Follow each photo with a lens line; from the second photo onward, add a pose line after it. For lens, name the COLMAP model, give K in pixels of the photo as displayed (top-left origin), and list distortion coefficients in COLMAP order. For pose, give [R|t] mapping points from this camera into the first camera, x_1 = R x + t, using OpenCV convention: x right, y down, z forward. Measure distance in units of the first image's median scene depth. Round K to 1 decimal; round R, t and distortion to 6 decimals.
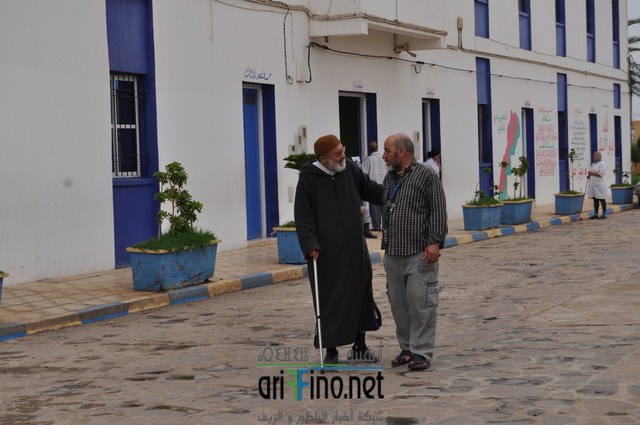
lens RADIAL K [[1935.0, 0, 320.0], [0, 1935.0, 212.5], [0, 0, 1]] dist [0.638309, 0.178395]
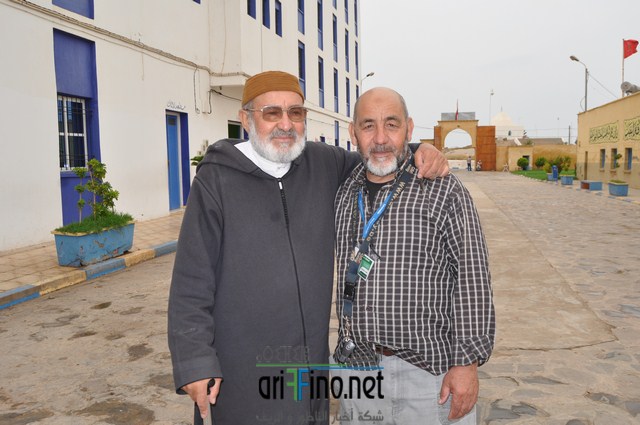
lens RADIAL K [[606.7, 0, 320.0], [0, 606.7, 212.5], [0, 0, 1]] dist [-0.017914, -0.009260]
pose [[0.986925, -0.002297, 0.161165, 0.003700], [-0.006431, 0.998541, 0.053611, -0.011850], [-0.161053, -0.053946, 0.985470, 0.504903]]
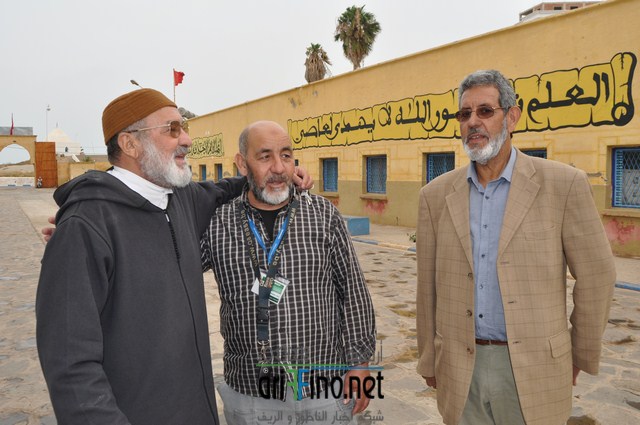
lens RADIAL K [[582.3, 0, 320.0], [0, 582.3, 212.5], [0, 0, 1]] dist [0.001030, -0.011396]
pose [[0.635507, -0.041509, 0.770979, -0.032531], [0.021968, 0.999122, 0.035683, -0.013819], [-0.771783, -0.005740, 0.635860, 0.525490]]
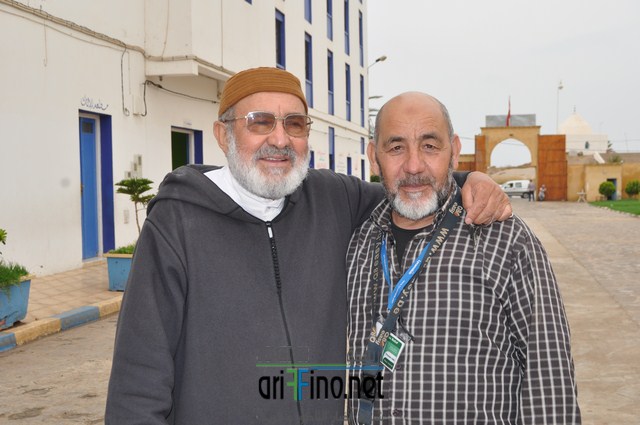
lens RADIAL K [[909.1, 0, 320.0], [0, 909.1, 212.5], [0, 0, 1]] dist [-0.005616, 0.011937]
pose [[0.984043, 0.010281, 0.177631, 0.001463], [-0.010215, 0.999947, -0.001285, -0.012801], [-0.177635, -0.000550, 0.984096, 0.502639]]
